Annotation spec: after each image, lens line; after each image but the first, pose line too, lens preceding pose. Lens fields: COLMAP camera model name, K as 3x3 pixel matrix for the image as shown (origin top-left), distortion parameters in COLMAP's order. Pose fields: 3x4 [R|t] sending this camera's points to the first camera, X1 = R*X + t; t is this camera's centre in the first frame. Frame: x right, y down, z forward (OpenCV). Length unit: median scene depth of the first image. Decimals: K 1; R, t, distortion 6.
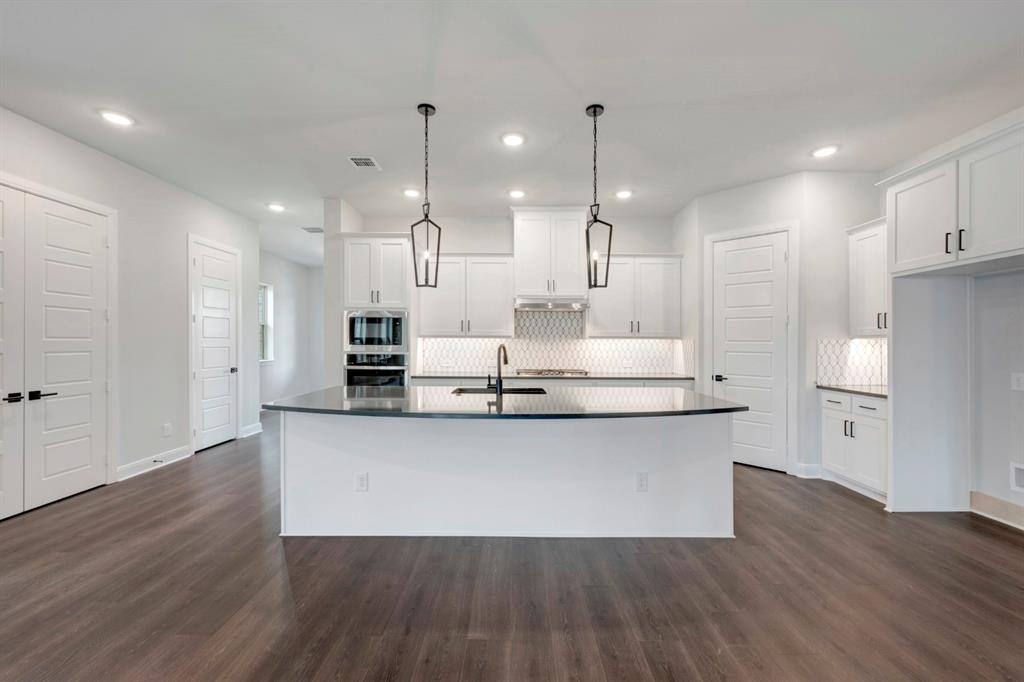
lens RADIAL K [[406.8, 0, 516.8], [0, 406.8, 340.1], [0, 0, 1]] dist [-0.000225, -0.000208]
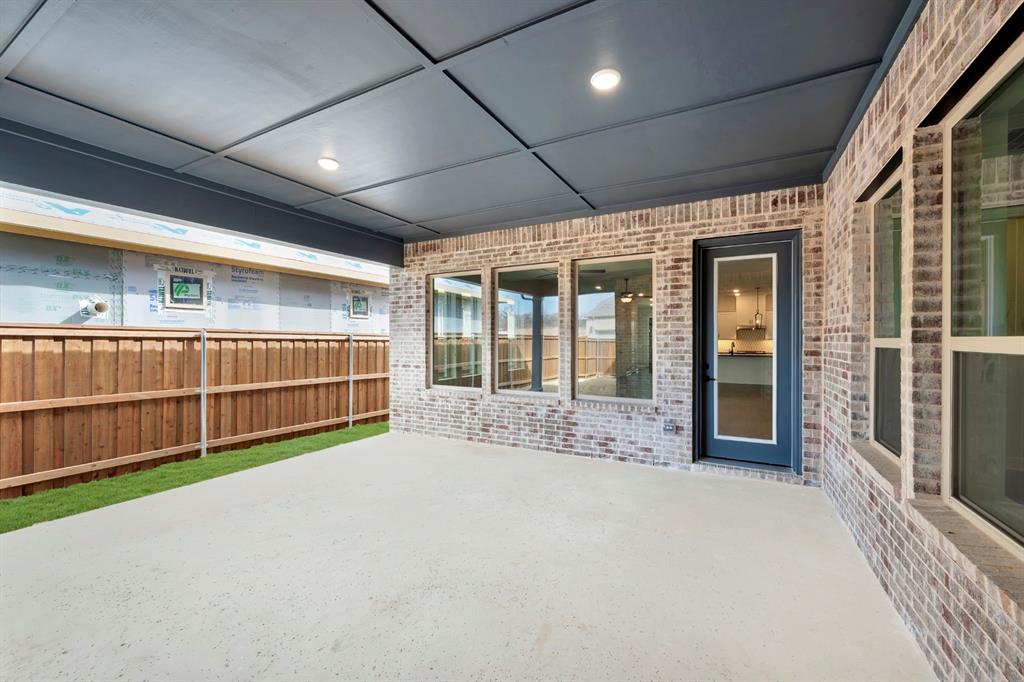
lens RADIAL K [[409.7, 0, 517.3], [0, 409.7, 341.1], [0, 0, 1]] dist [0.000042, -0.000214]
pose [[0.876831, -0.005198, -0.480771, 0.030047], [0.005754, 0.999983, -0.000318, -0.007024], [0.480764, -0.002487, 0.876846, -2.567240]]
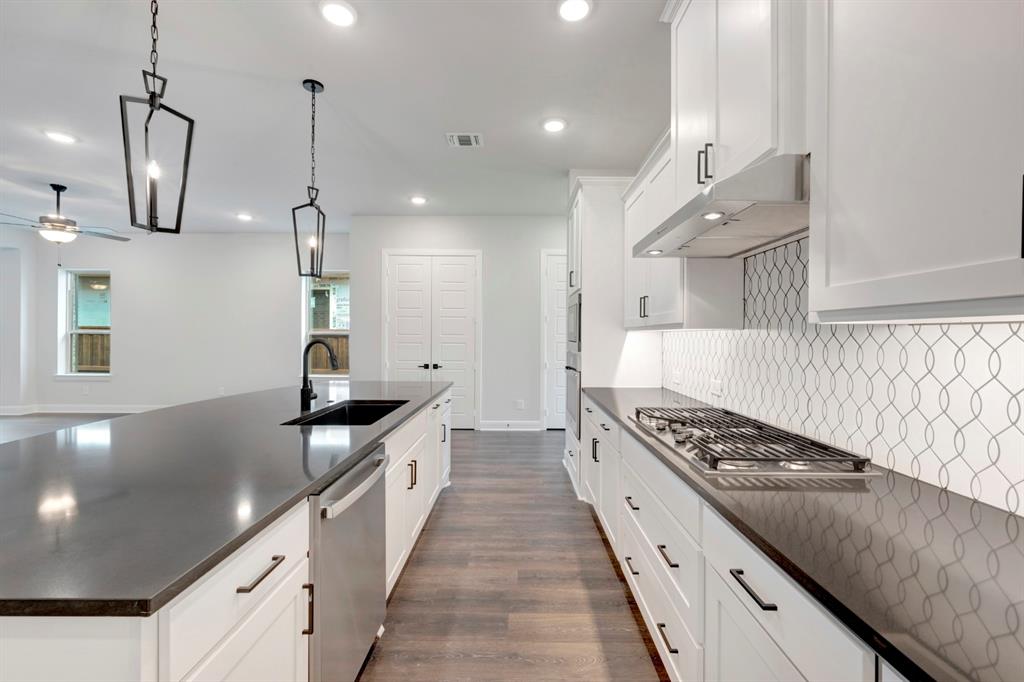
lens RADIAL K [[419.1, 0, 514.7], [0, 419.1, 337.6], [0, 0, 1]] dist [-0.000448, -0.000203]
pose [[-0.016110, -0.000752, -0.999870, 0.457306], [-0.002326, 0.999997, -0.000715, 0.004885], [0.999868, 0.002314, -0.016112, 0.929853]]
